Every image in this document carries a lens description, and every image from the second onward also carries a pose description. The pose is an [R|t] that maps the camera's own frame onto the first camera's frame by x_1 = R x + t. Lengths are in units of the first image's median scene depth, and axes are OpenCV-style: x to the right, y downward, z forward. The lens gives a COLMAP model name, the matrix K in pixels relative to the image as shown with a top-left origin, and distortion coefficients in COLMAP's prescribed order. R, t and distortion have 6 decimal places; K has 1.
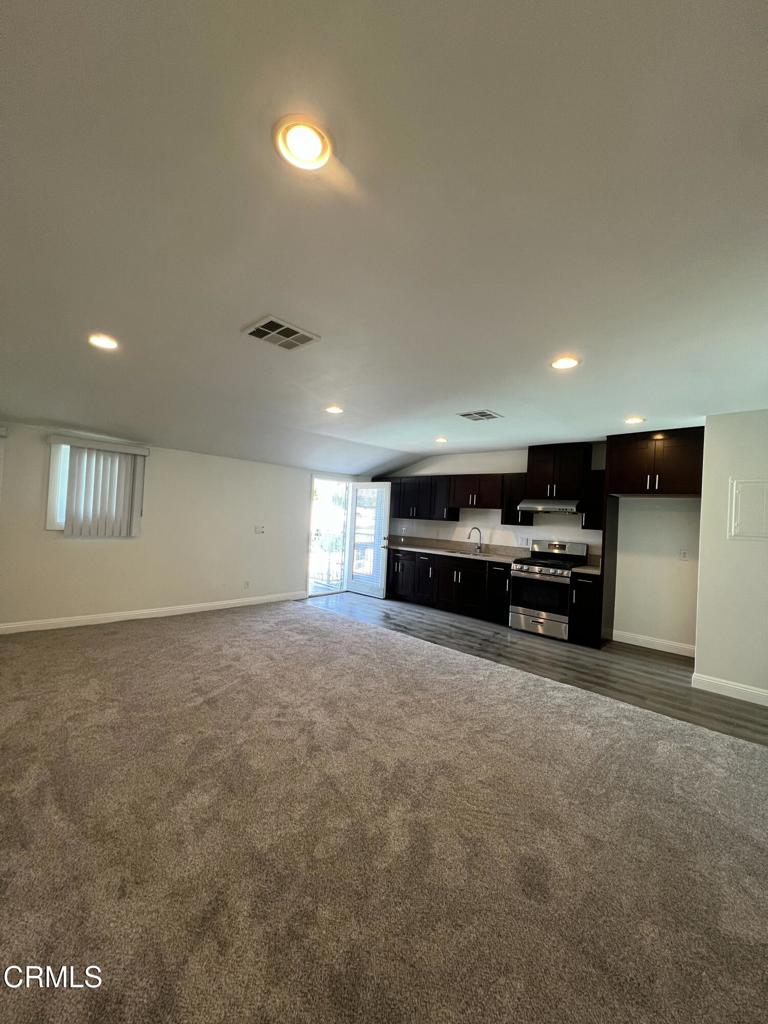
lens RADIAL K [[408.9, 0, 382.9], [0, 408.9, 511.3], [0, 0, 1]] dist [-0.001042, 0.000536]
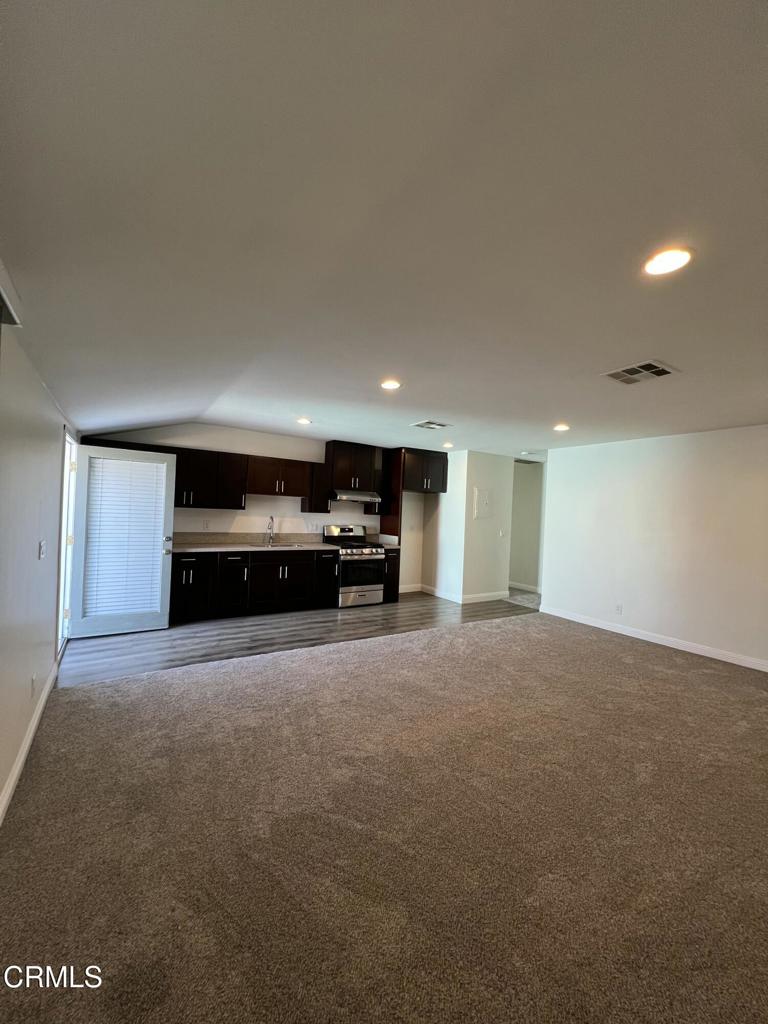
lens RADIAL K [[408.9, 0, 382.9], [0, 408.9, 511.3], [0, 0, 1]] dist [-0.001042, 0.000536]
pose [[0.248378, -0.043503, 0.967686, -0.749296], [-0.037954, 0.997787, 0.054598, -0.038544], [-0.967919, -0.050289, 0.246177, 0.673233]]
